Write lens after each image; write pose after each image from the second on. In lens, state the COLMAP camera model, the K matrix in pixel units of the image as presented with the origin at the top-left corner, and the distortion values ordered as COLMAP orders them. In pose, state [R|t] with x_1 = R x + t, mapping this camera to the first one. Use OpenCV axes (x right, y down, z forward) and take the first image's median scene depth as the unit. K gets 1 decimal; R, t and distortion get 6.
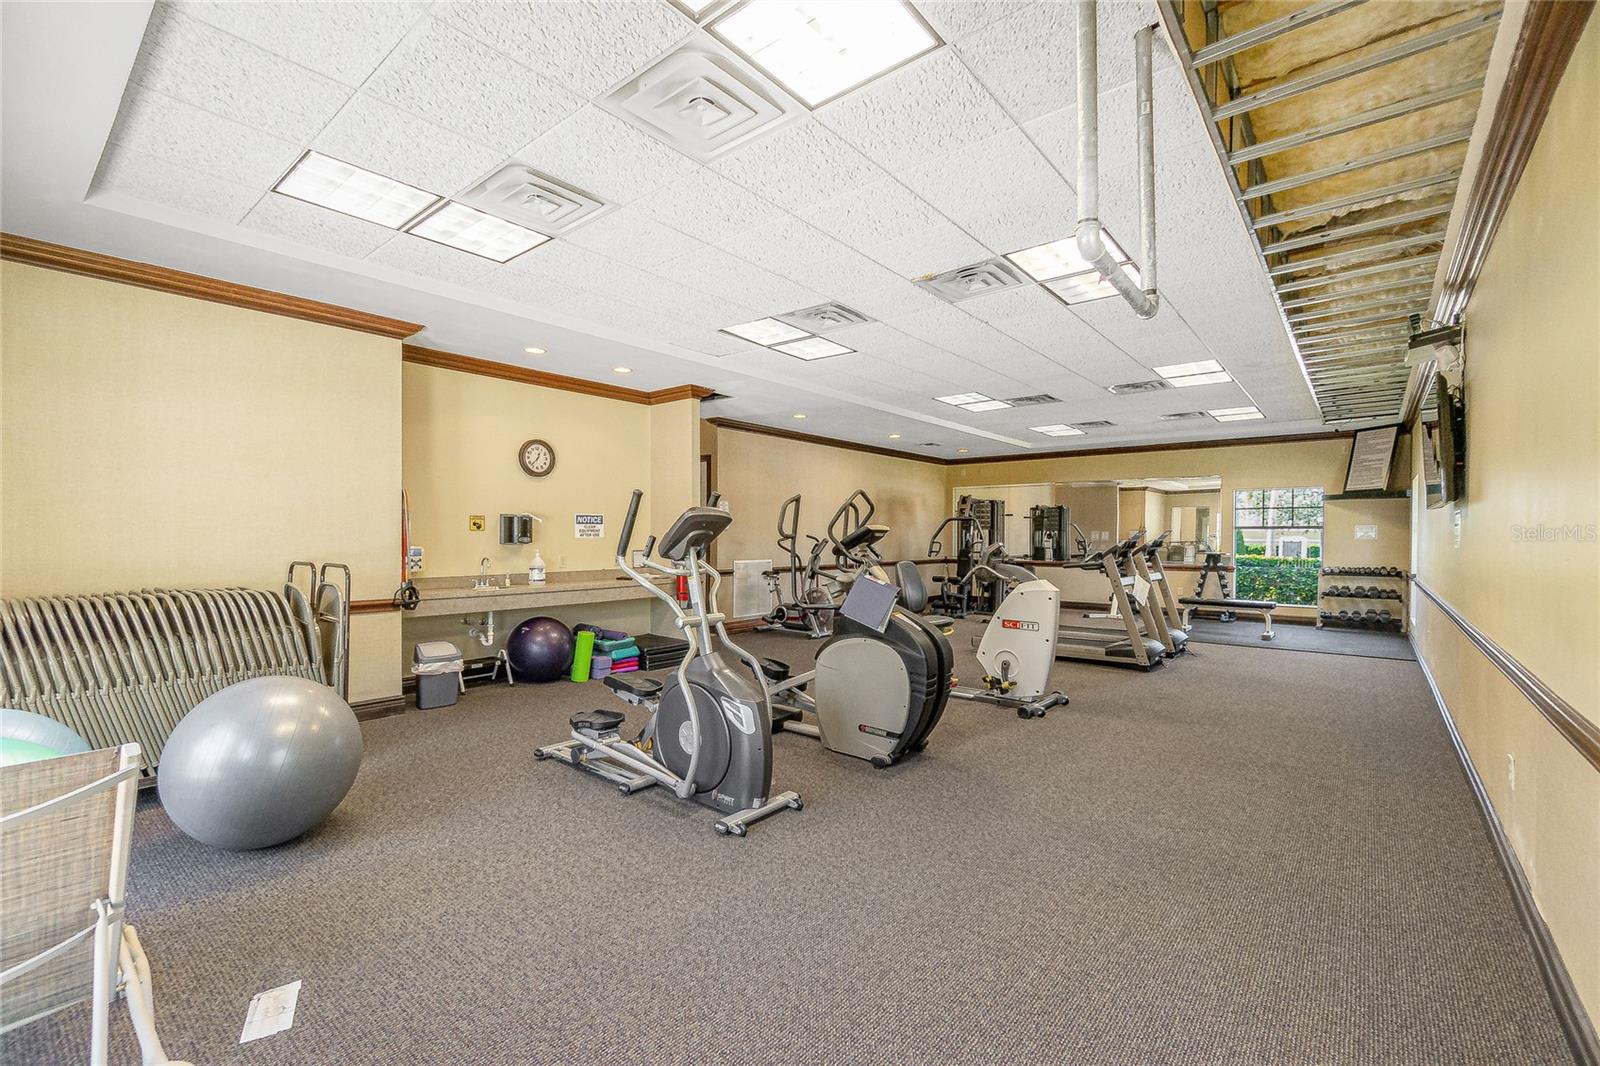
lens RADIAL K [[704.8, 0, 800.0], [0, 704.8, 533.0], [0, 0, 1]] dist [-0.002010, -0.000413]
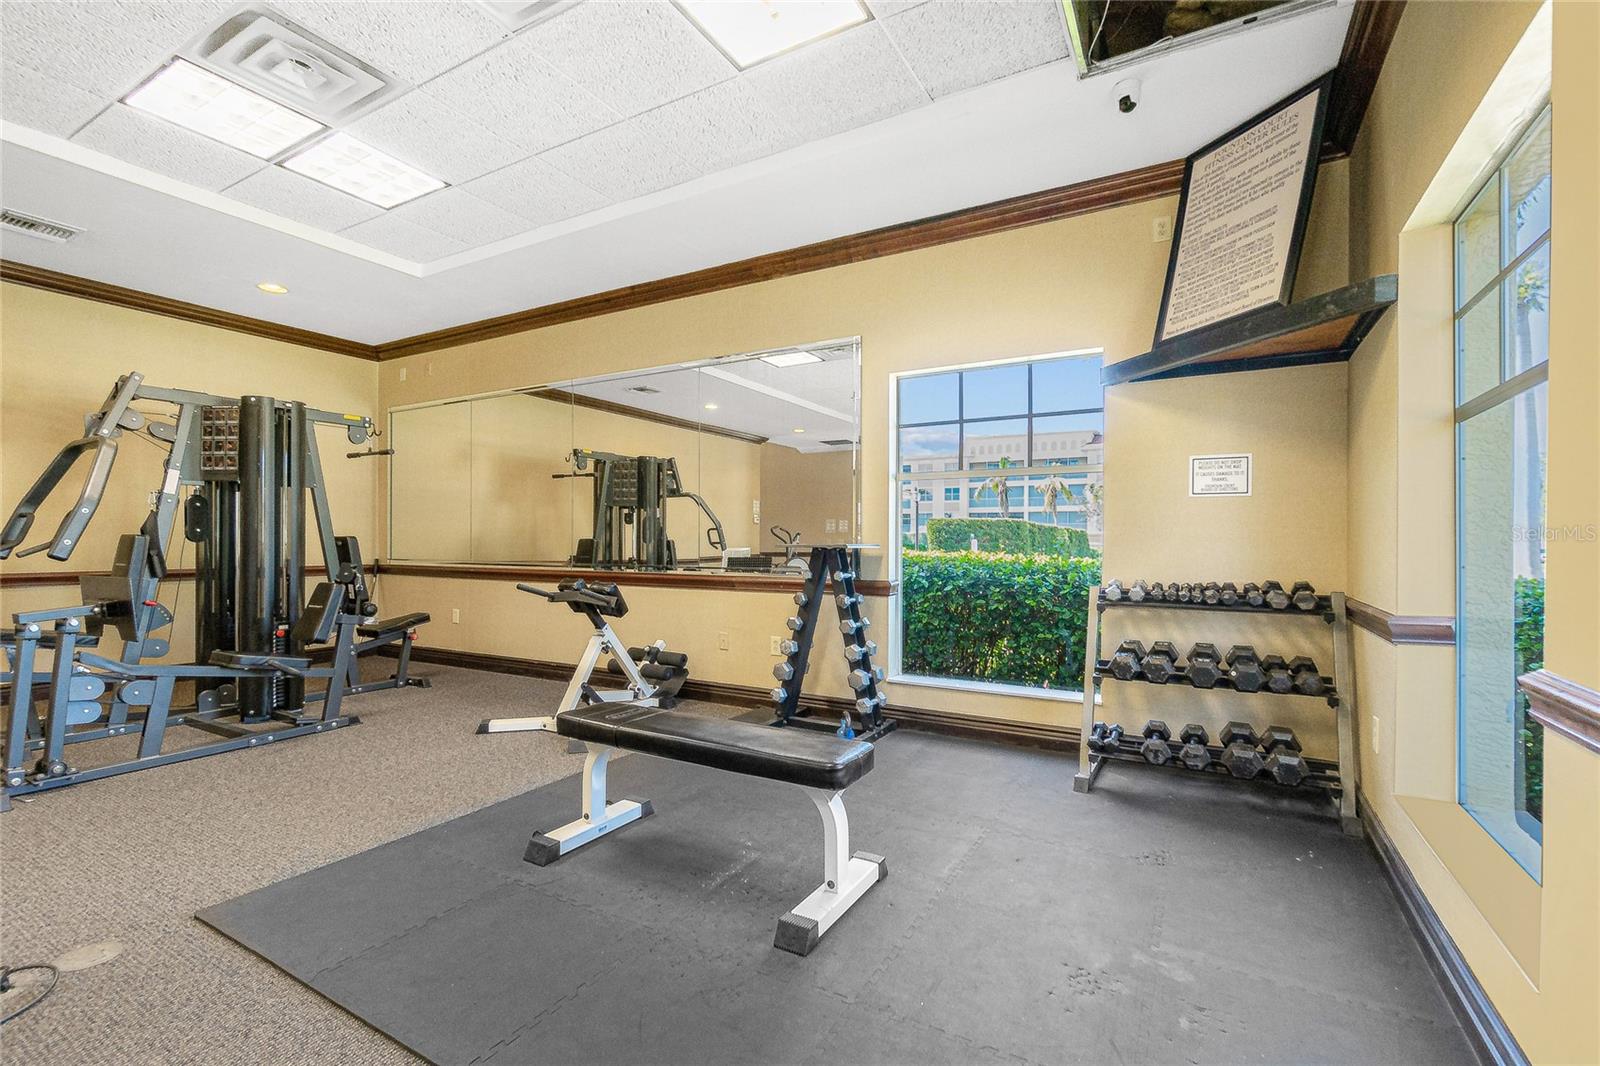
lens RADIAL K [[704.8, 0, 800.0], [0, 704.8, 533.0], [0, 0, 1]] dist [-0.002010, -0.000413]
pose [[0.988073, 0.002275, 0.153967, 0.564667], [-0.000459, 0.999930, -0.011826, 0.030015], [-0.153983, 0.011614, 0.988005, 0.711584]]
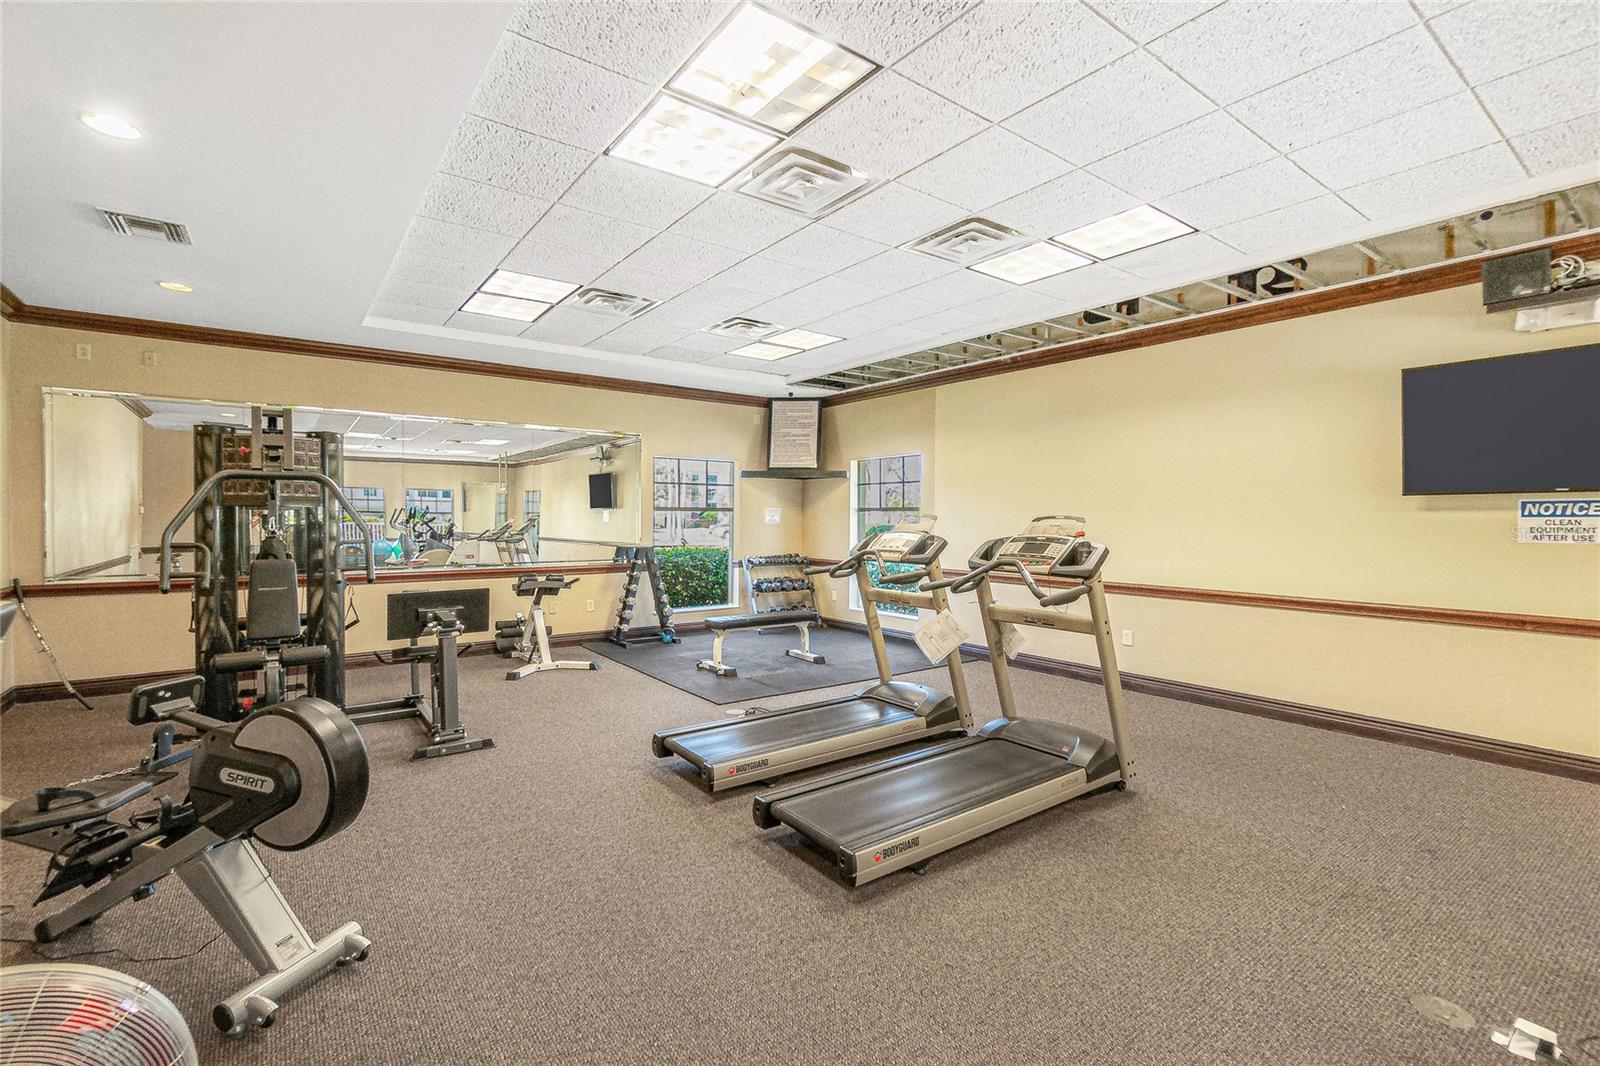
lens RADIAL K [[704.8, 0, 800.0], [0, 704.8, 533.0], [0, 0, 1]] dist [-0.002010, -0.000413]
pose [[0.251989, -0.019592, 0.967532, -0.049409], [-0.003643, 0.999769, 0.021194, 0.001863], [-0.967723, -0.008865, 0.251859, 0.745462]]
